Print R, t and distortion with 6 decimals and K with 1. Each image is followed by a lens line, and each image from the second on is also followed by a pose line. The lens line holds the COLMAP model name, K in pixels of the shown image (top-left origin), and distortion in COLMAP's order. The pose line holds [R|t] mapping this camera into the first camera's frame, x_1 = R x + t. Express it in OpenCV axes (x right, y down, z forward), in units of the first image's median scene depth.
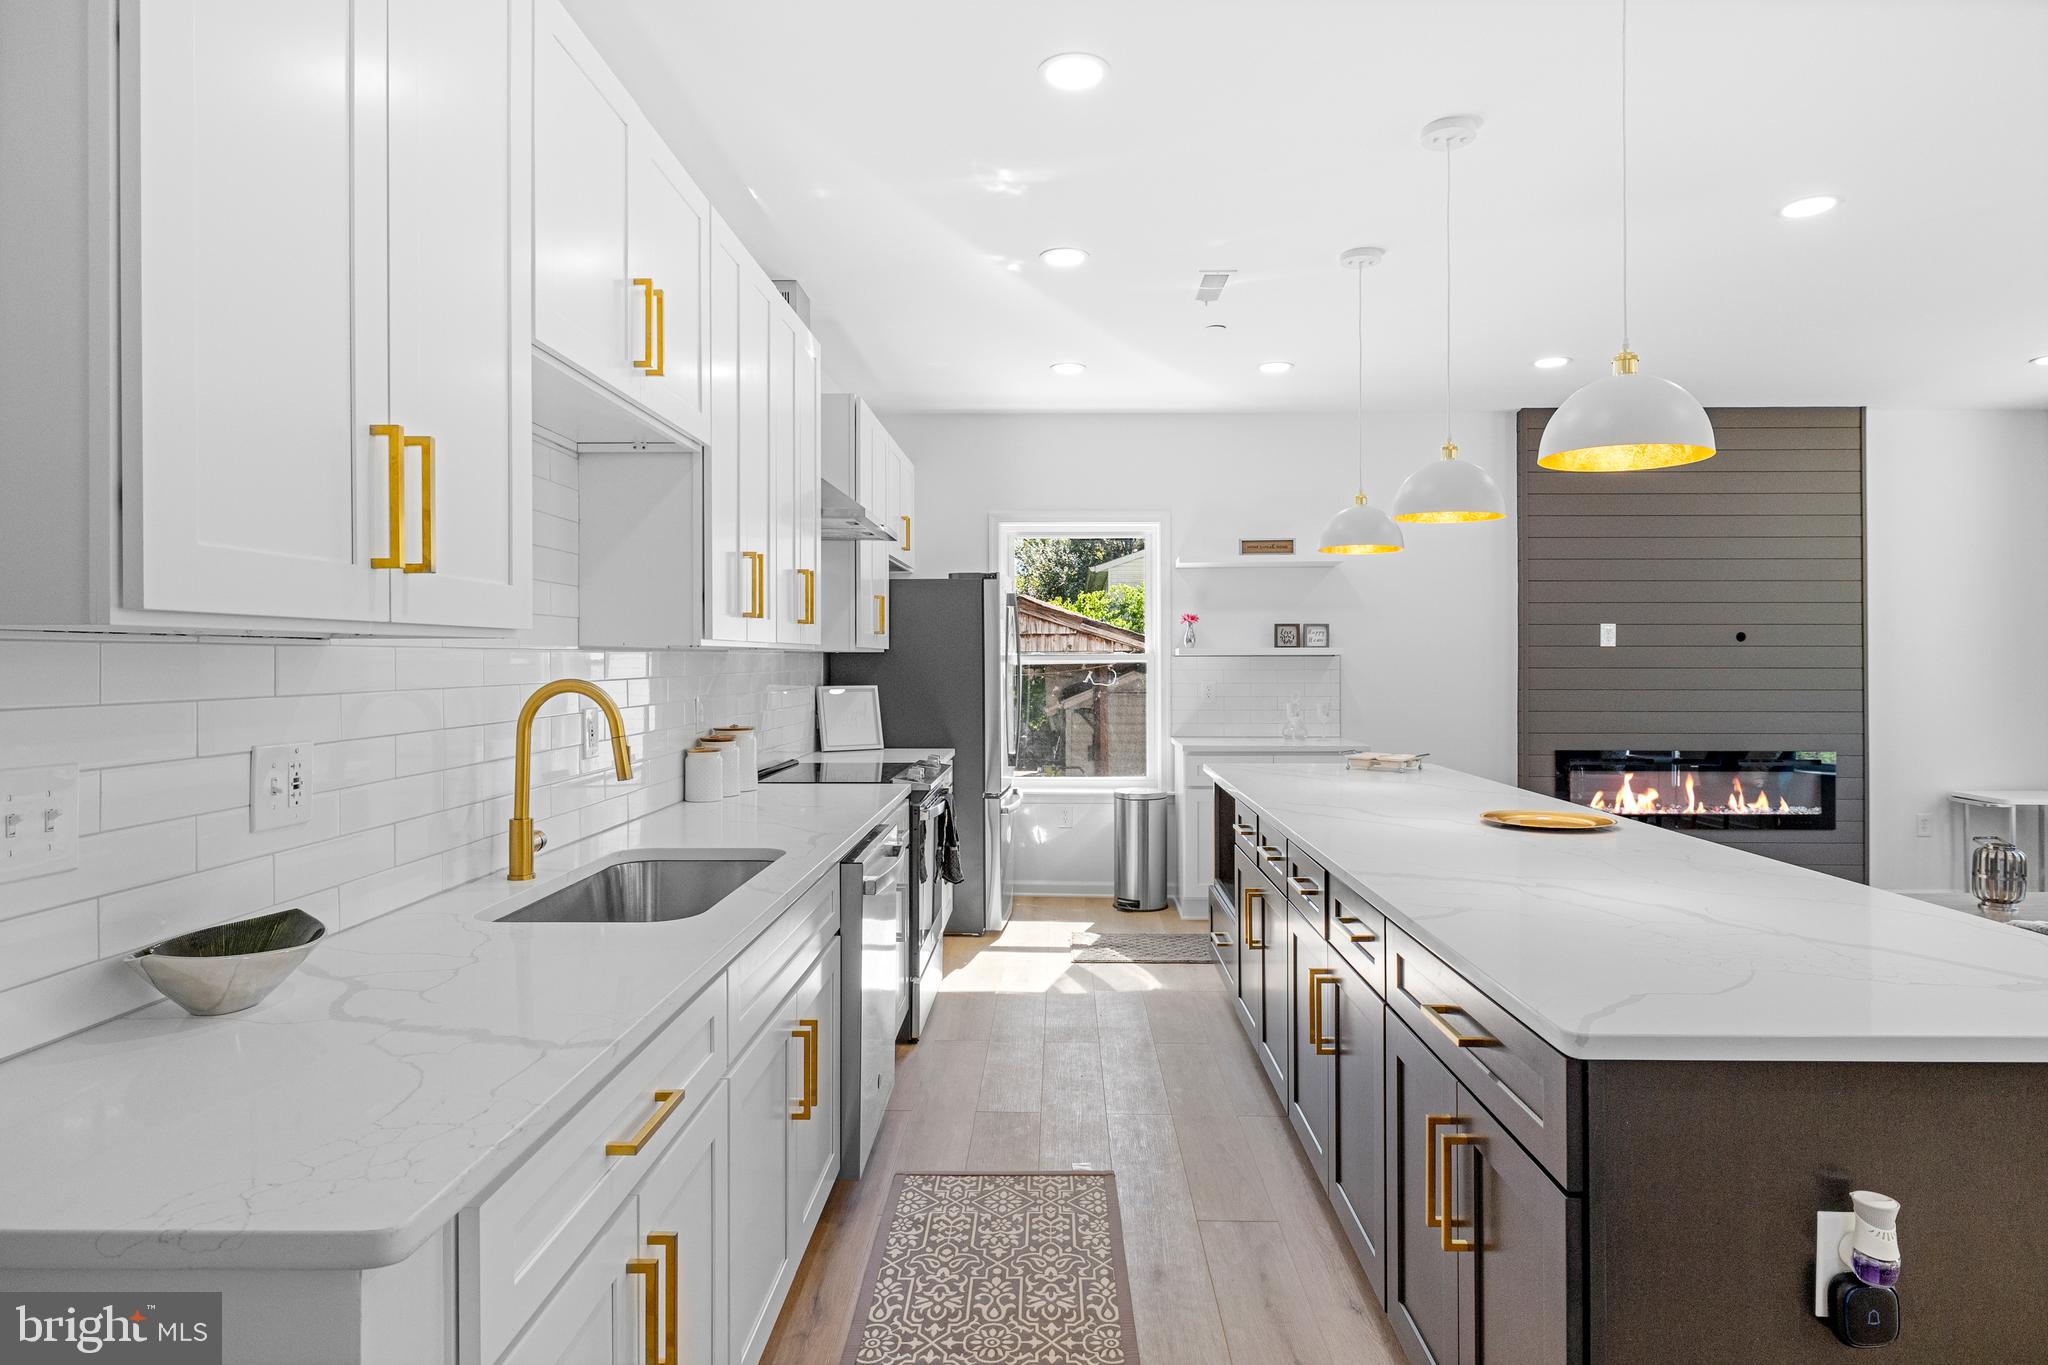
lens RADIAL K [[1136.9, 0, 1020.1], [0, 1136.9, 656.7], [0, 0, 1]] dist [0.020610, -0.054798]
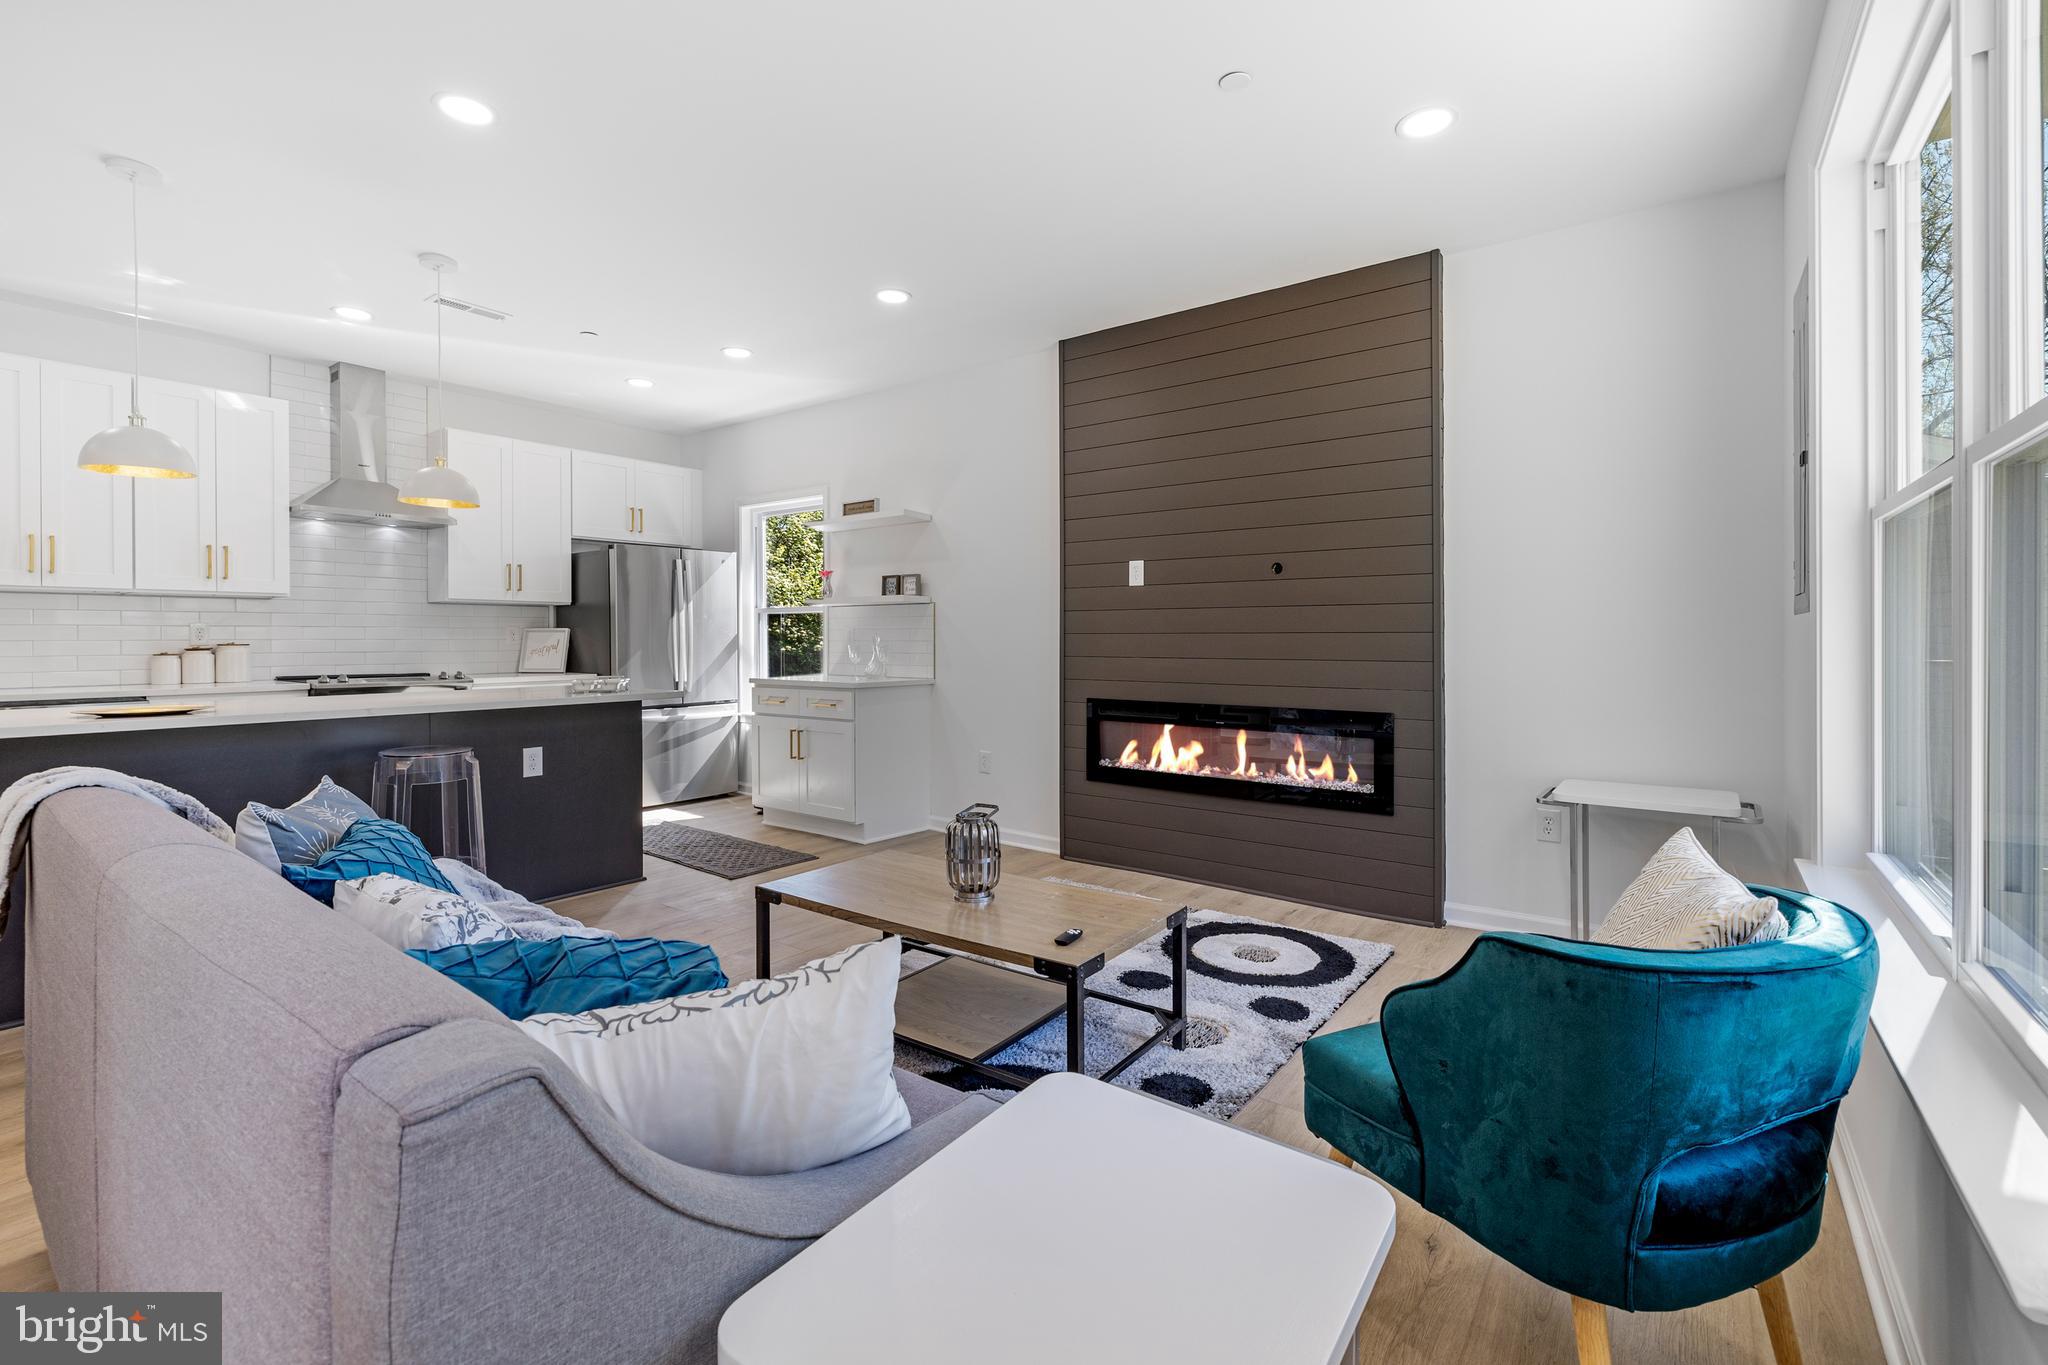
lens RADIAL K [[895.0, 0, 1017.0], [0, 895.0, 638.4], [0, 0, 1]] dist [0.000596, -0.000250]
pose [[0.820007, -0.001175, -0.572353, 0.860480], [0.002201, 0.999997, 0.001101, 0.033833], [0.572350, -0.002162, 0.820007, 0.356390]]
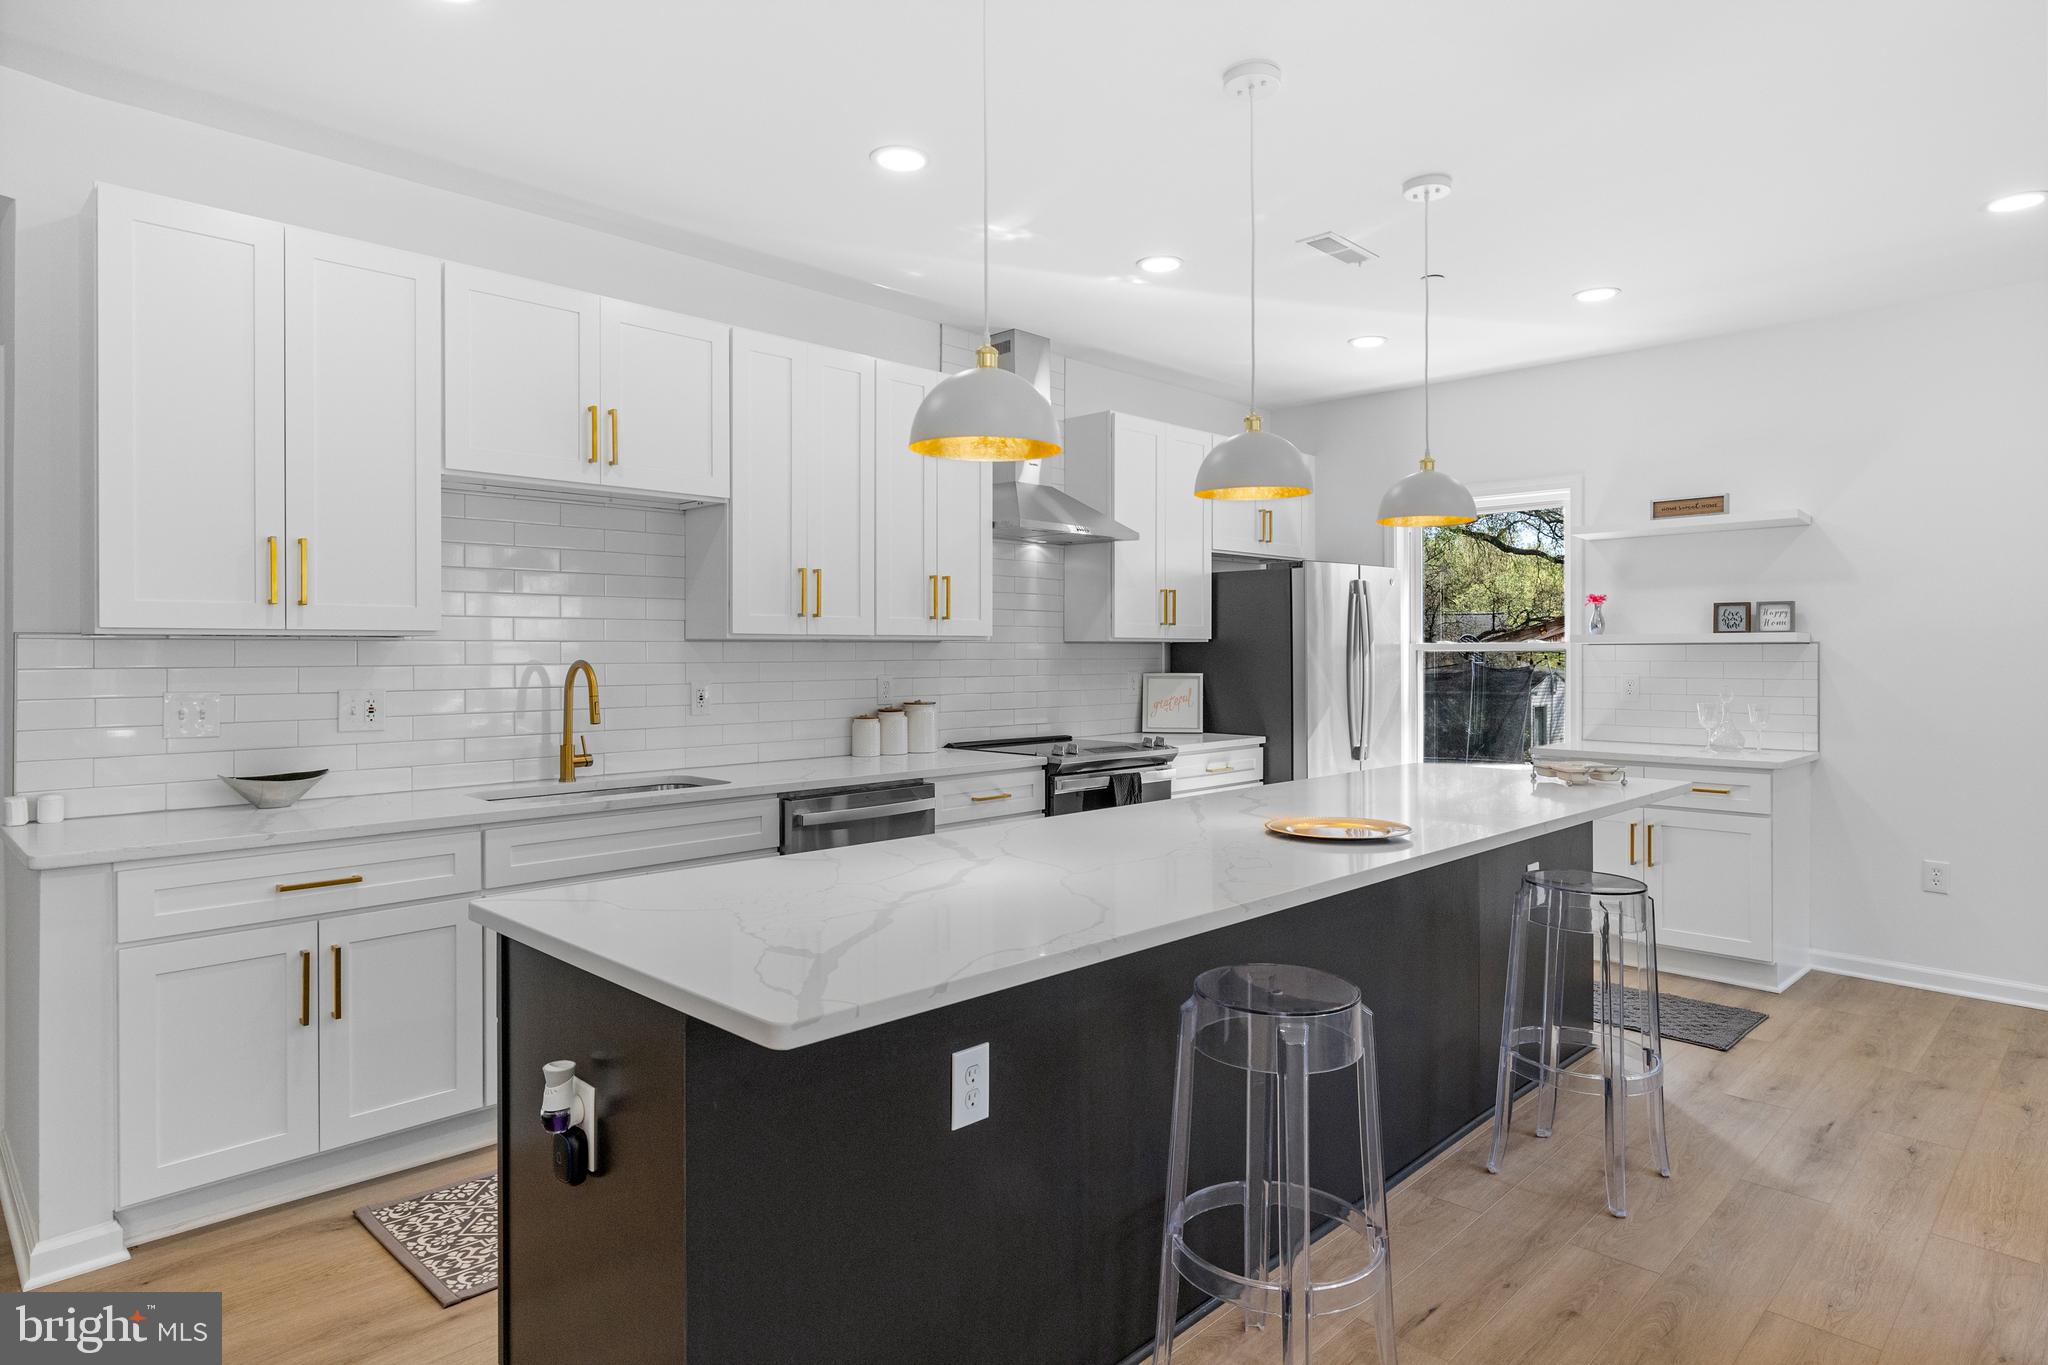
lens RADIAL K [[1162.2, 0, 1029.0], [0, 1162.2, 654.4], [0, 0, 1]] dist [-0.000683, -0.001038]
pose [[0.734408, 0.000289, -0.678708, 0.432941], [0.002198, 0.999994, 0.002804, 0.003937], [0.678704, -0.003551, 0.734403, 0.081557]]
